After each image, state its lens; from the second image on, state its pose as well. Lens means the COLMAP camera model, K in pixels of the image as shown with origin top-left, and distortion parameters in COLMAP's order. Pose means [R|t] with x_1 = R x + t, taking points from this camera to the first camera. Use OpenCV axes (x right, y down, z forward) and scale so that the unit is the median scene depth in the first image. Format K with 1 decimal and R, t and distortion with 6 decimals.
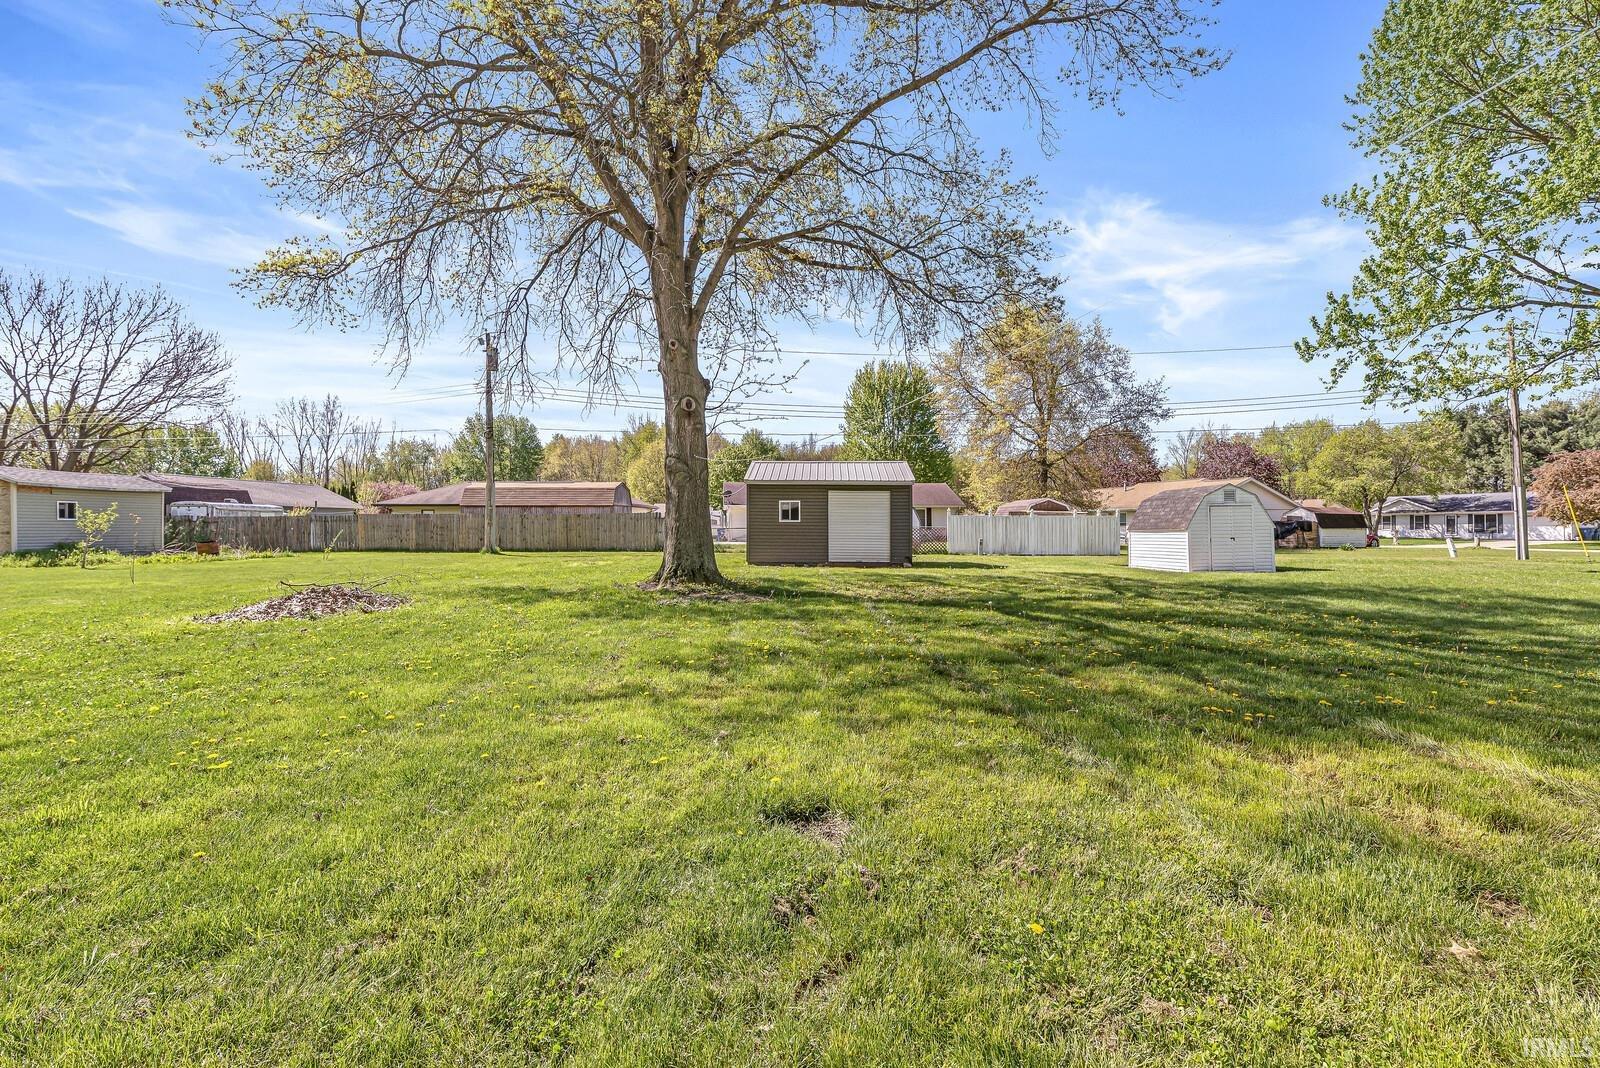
lens RADIAL K [[701.8, 0, 800.0], [0, 701.8, 534.0], [0, 0, 1]] dist [0.000560, -0.000002]
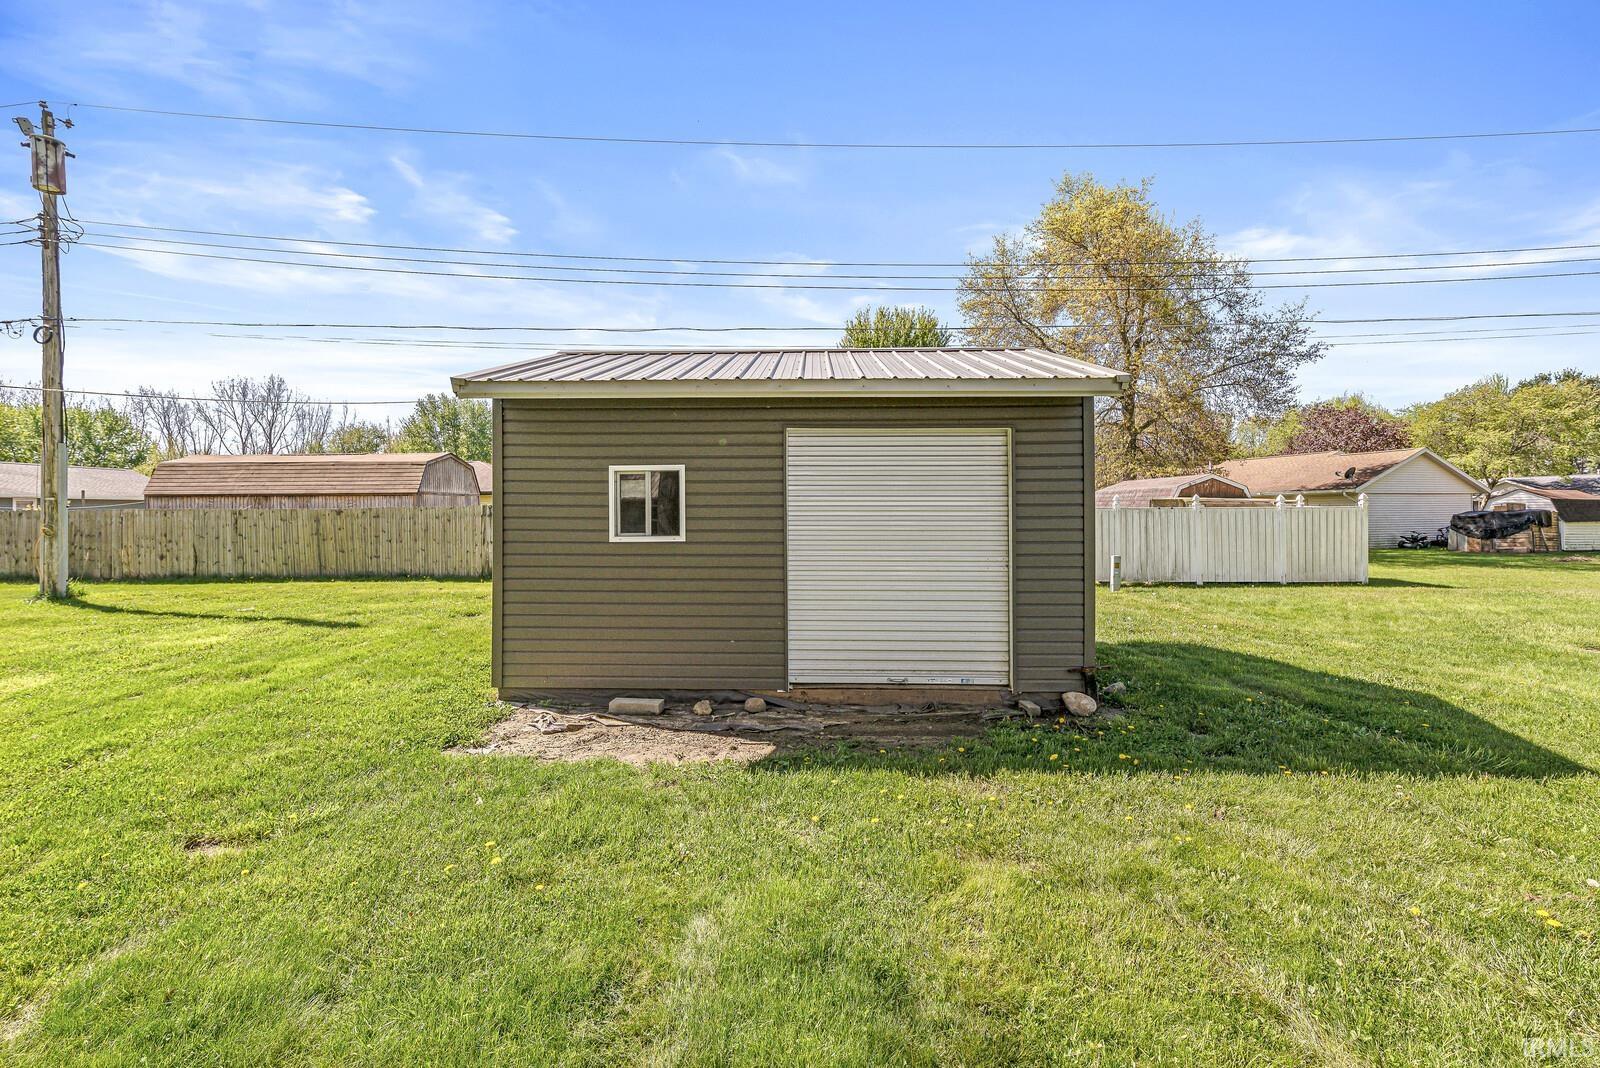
lens RADIAL K [[698.5, 0, 800.4], [0, 698.5, 514.0], [0, 0, 1]] dist [-0.001038, -0.001019]
pose [[0.999815, -0.006924, 0.017935, 0.023707], [0.007152, 0.999894, -0.012679, -0.014664], [-0.017845, 0.012805, 0.999759, 0.431649]]
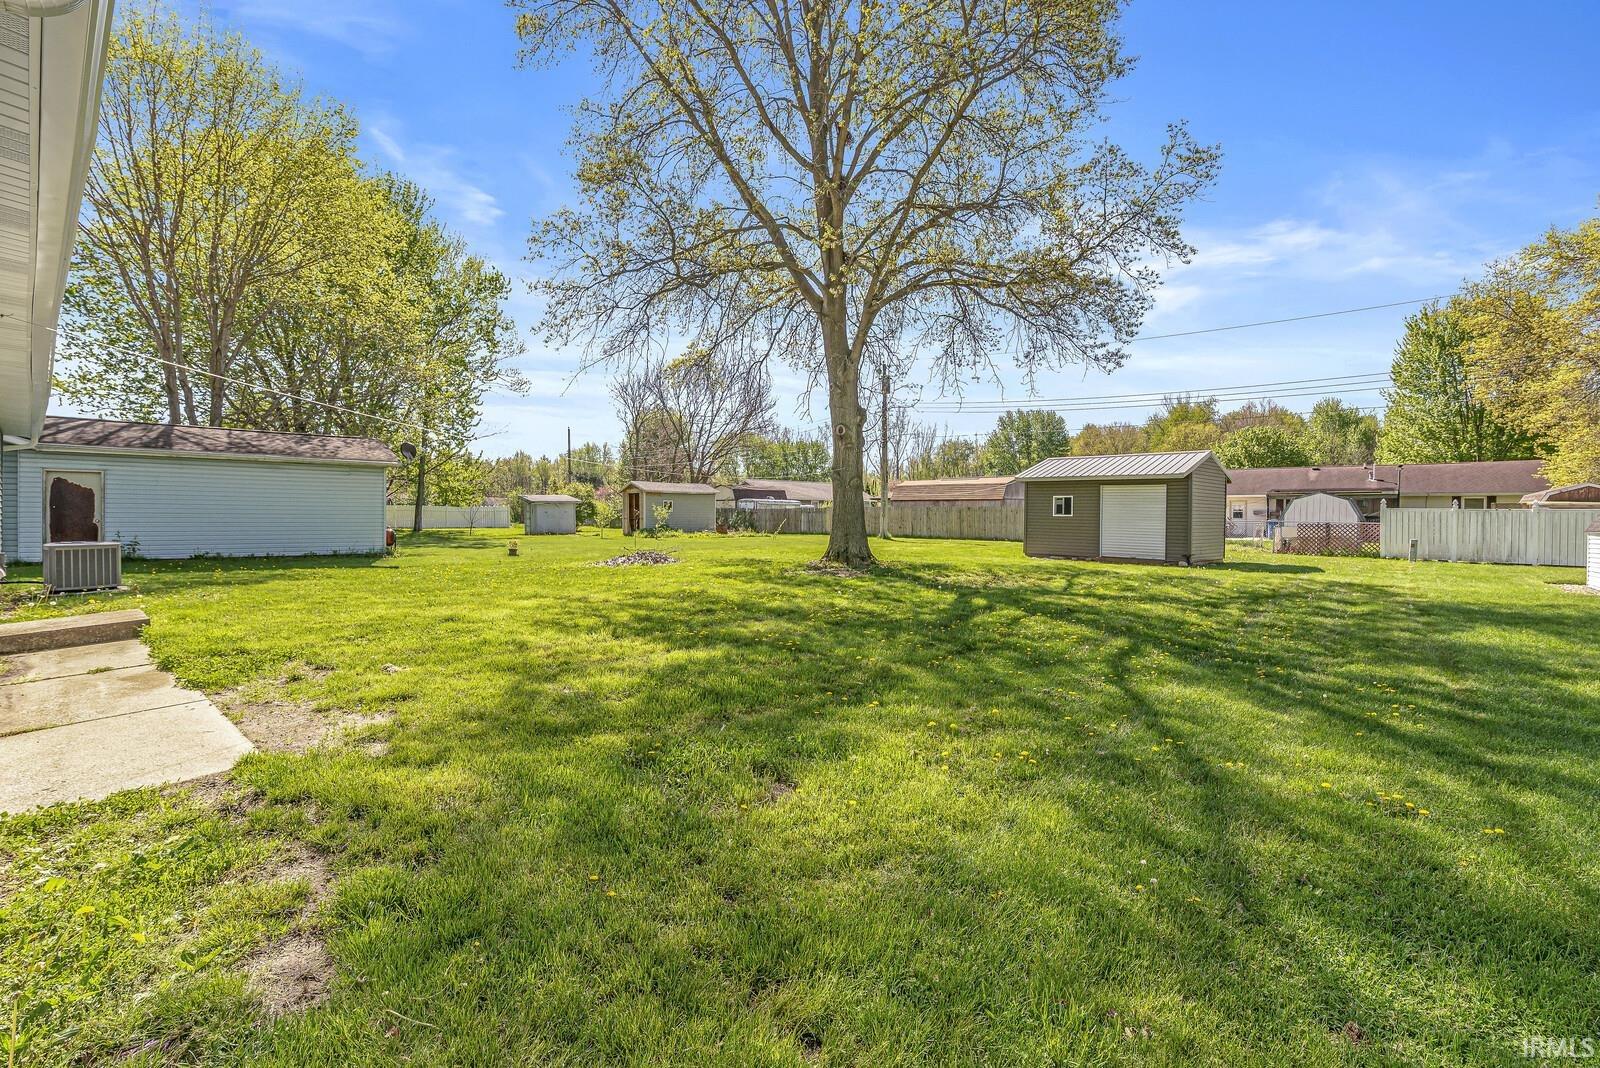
lens RADIAL K [[698.5, 0, 800.4], [0, 698.5, 514.0], [0, 0, 1]] dist [-0.001038, -0.001019]
pose [[0.726891, 0.005695, -0.686729, 0.244387], [-0.015031, 0.999858, -0.007618, -0.003984], [0.686588, 0.015860, 0.726874, -0.008722]]
